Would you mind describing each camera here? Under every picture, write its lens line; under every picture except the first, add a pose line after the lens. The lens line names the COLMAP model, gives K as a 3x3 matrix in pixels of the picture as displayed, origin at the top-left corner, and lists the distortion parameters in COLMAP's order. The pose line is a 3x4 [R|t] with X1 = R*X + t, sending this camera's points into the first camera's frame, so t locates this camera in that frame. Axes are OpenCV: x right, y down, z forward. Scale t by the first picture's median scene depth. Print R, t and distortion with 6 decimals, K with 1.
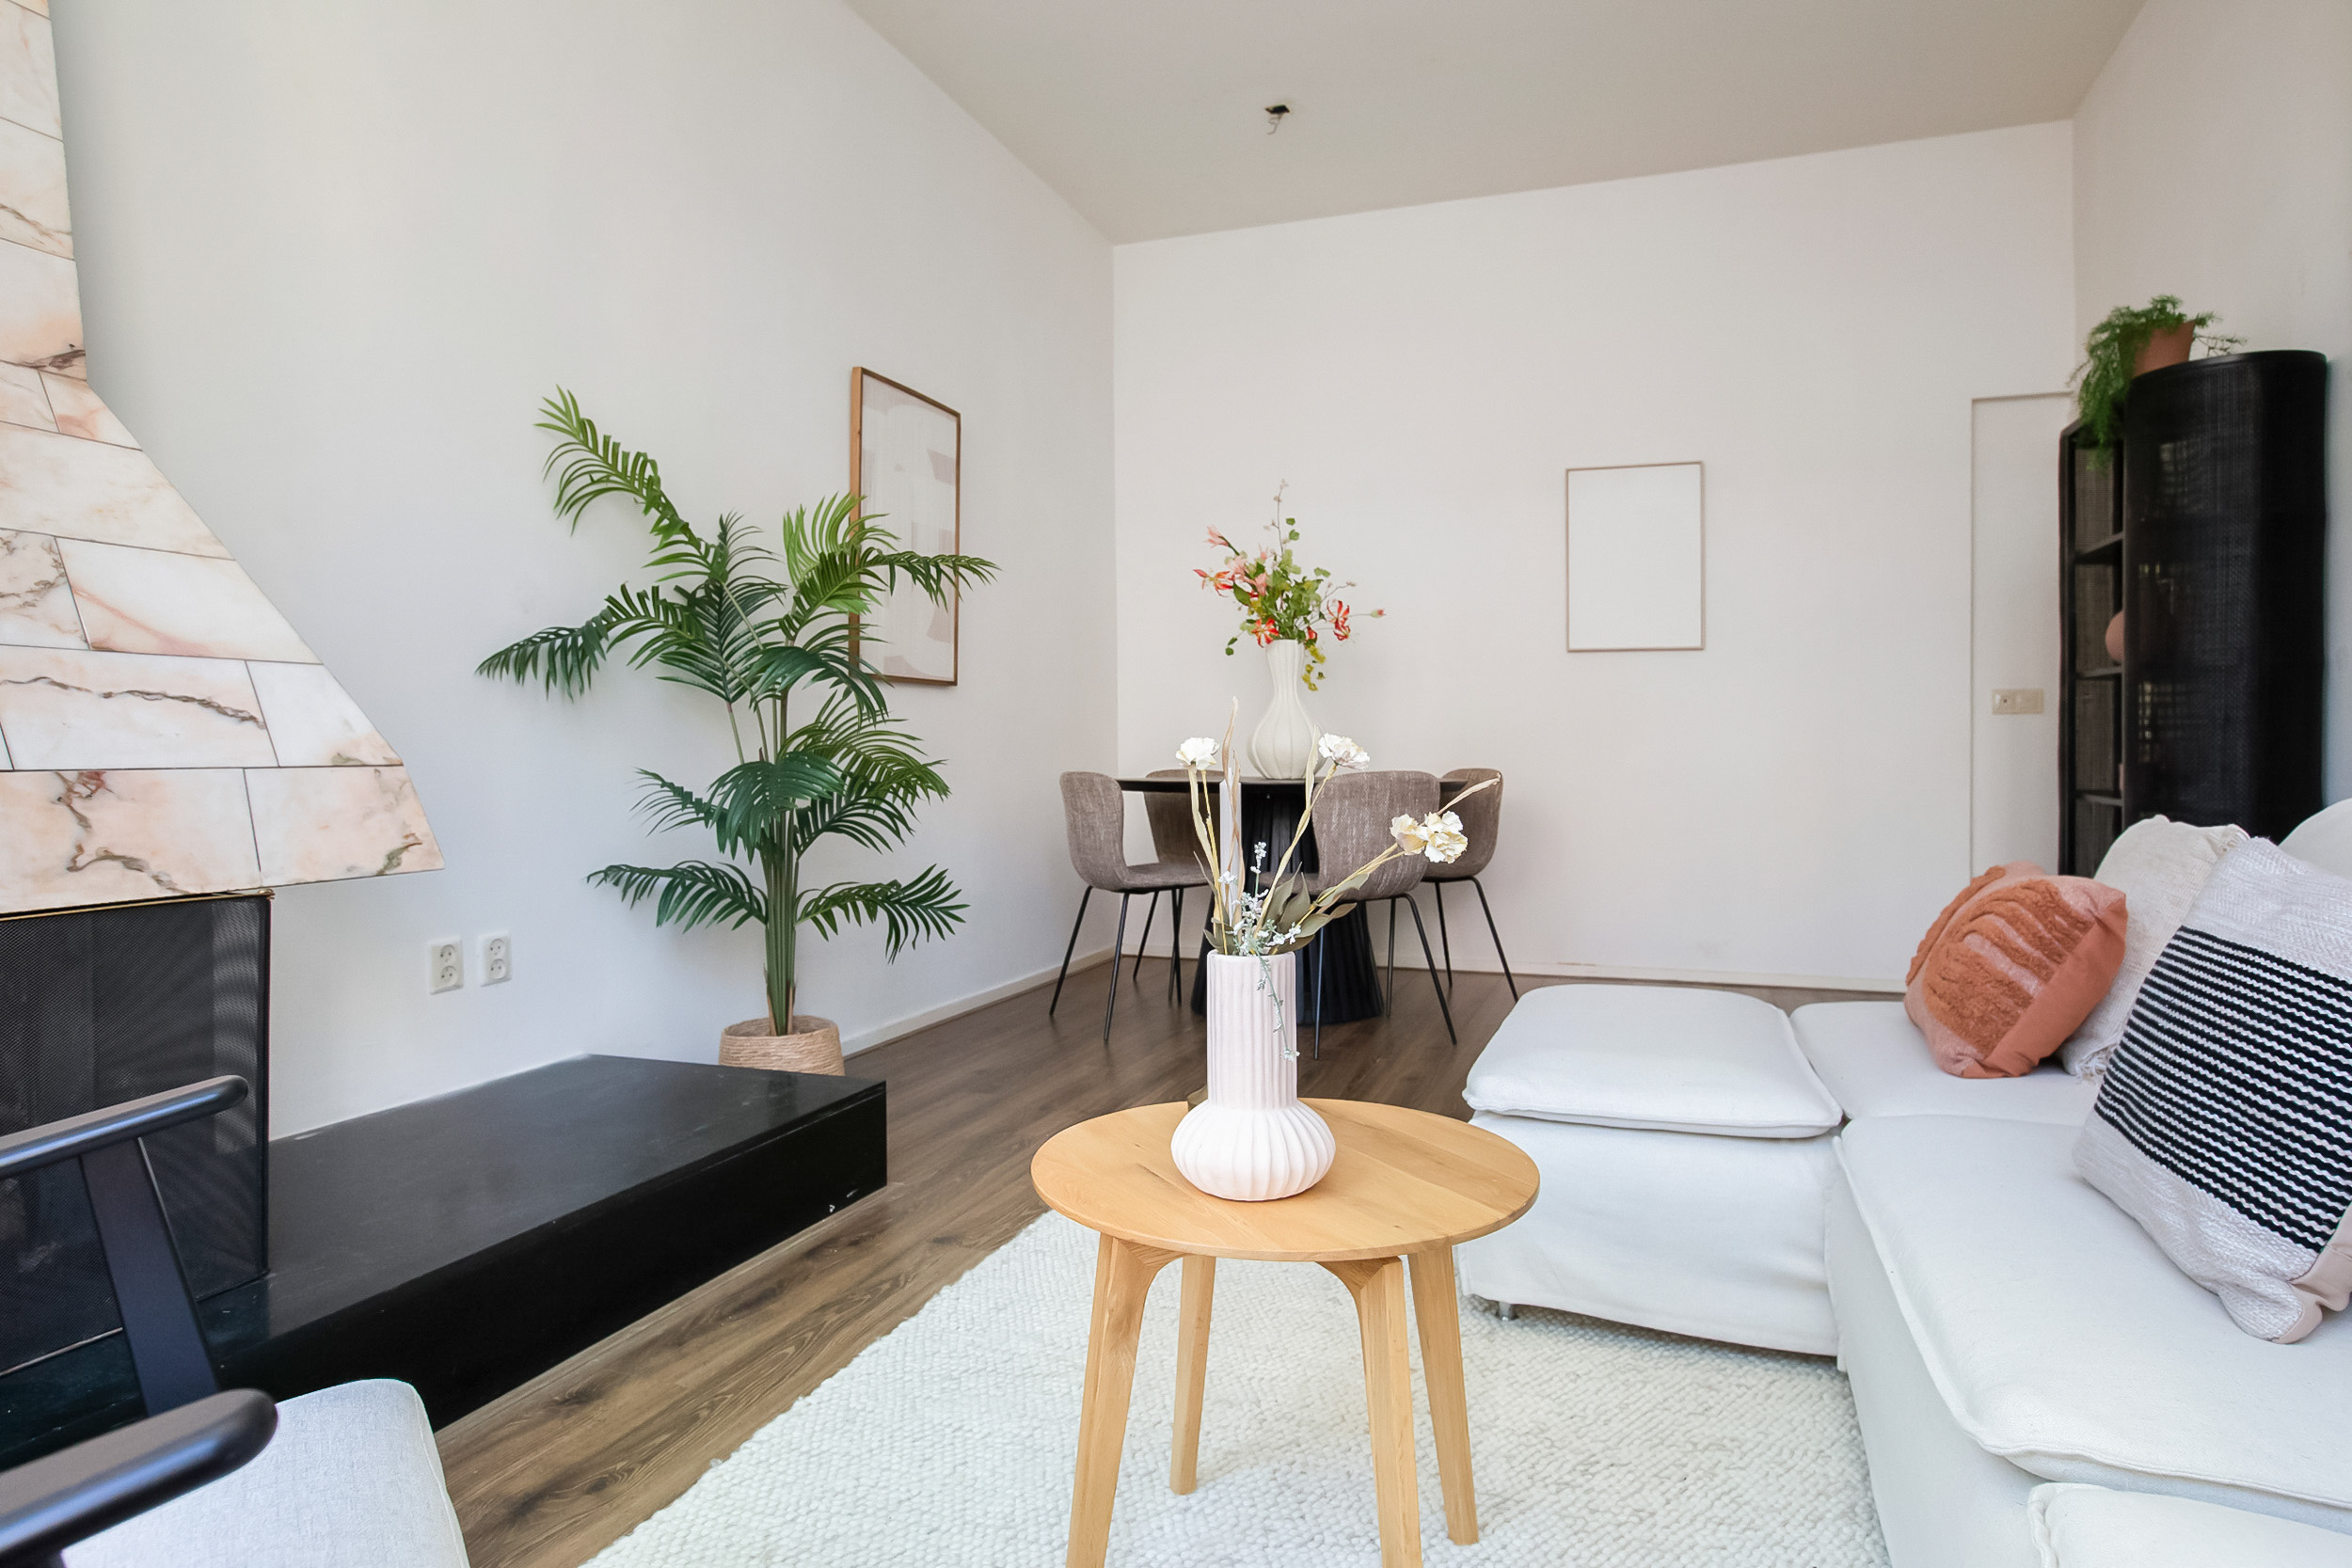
lens RADIAL K [[1314.1, 0, 1206.2], [0, 1314.1, 741.0], [0, 0, 1]] dist [-0.023859, 0.014770]
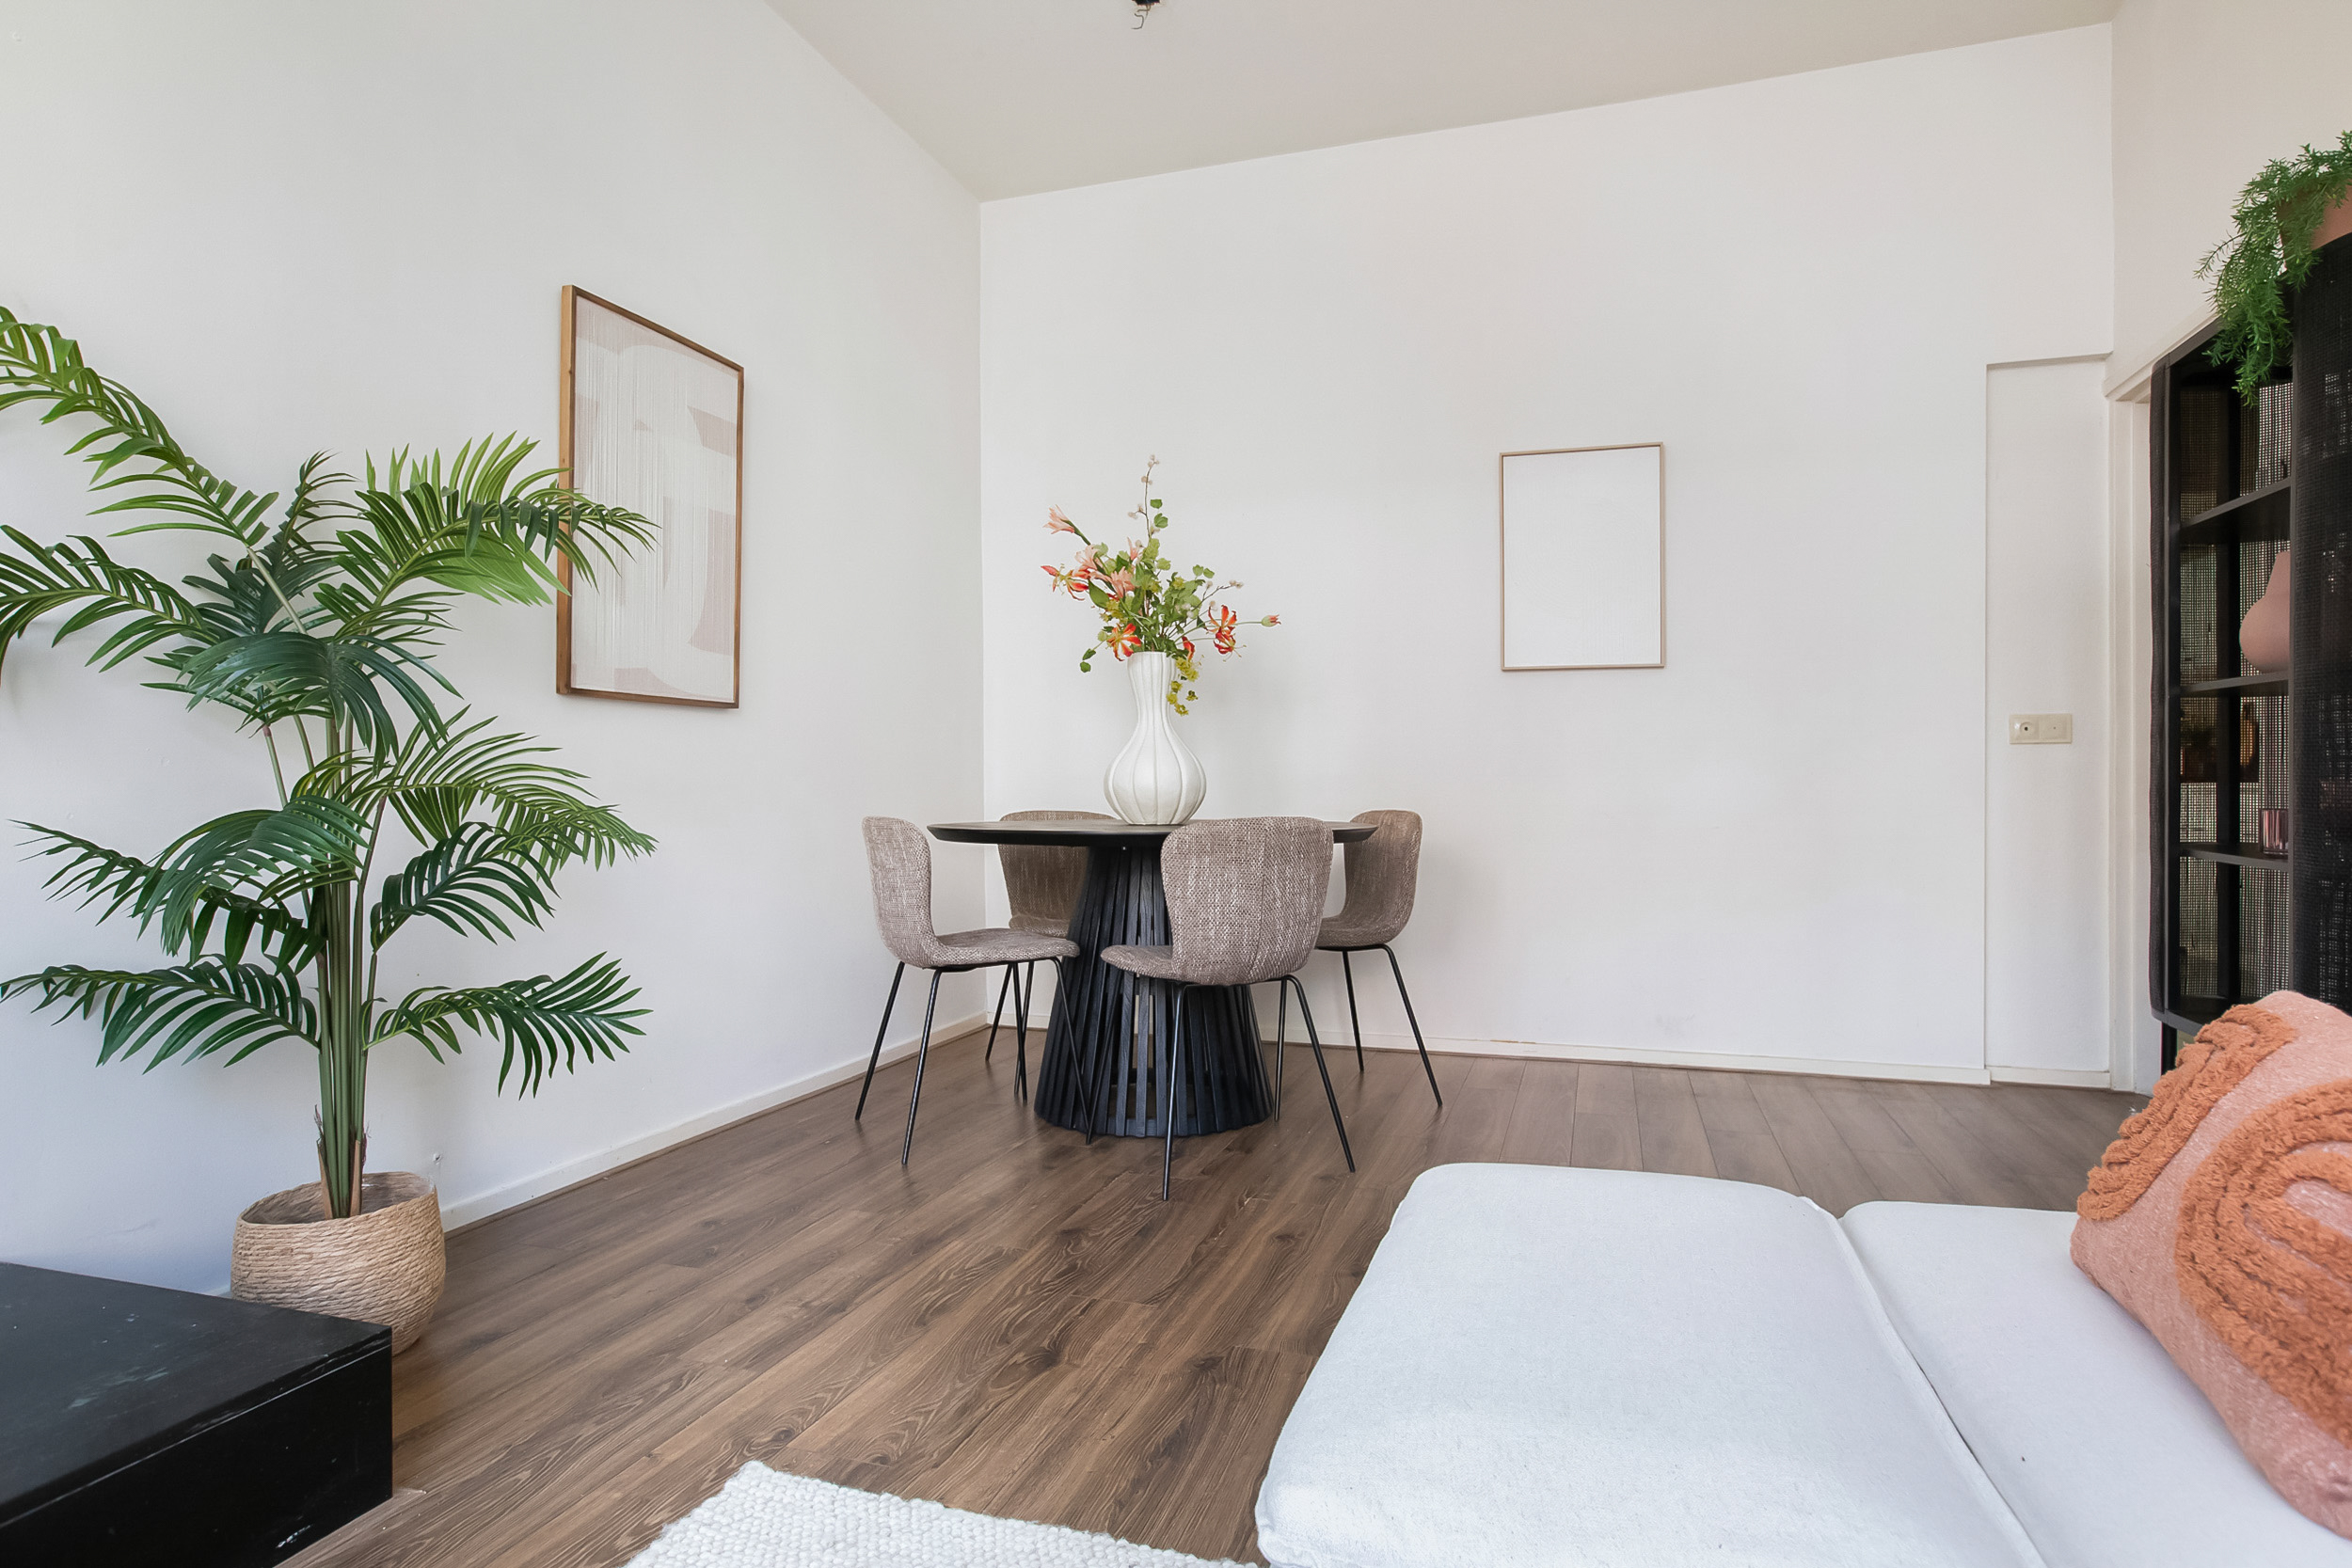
lens RADIAL K [[1314.1, 0, 1172.1], [0, 1314.1, 783.0], [0, 0, 1]] dist [-0.023859, 0.014770]
pose [[0.999838, -0.000018, 0.018004, 0.087499], [-0.000080, 0.999985, 0.005409, -0.001339], [-0.018004, -0.005410, 0.999823, 0.290389]]
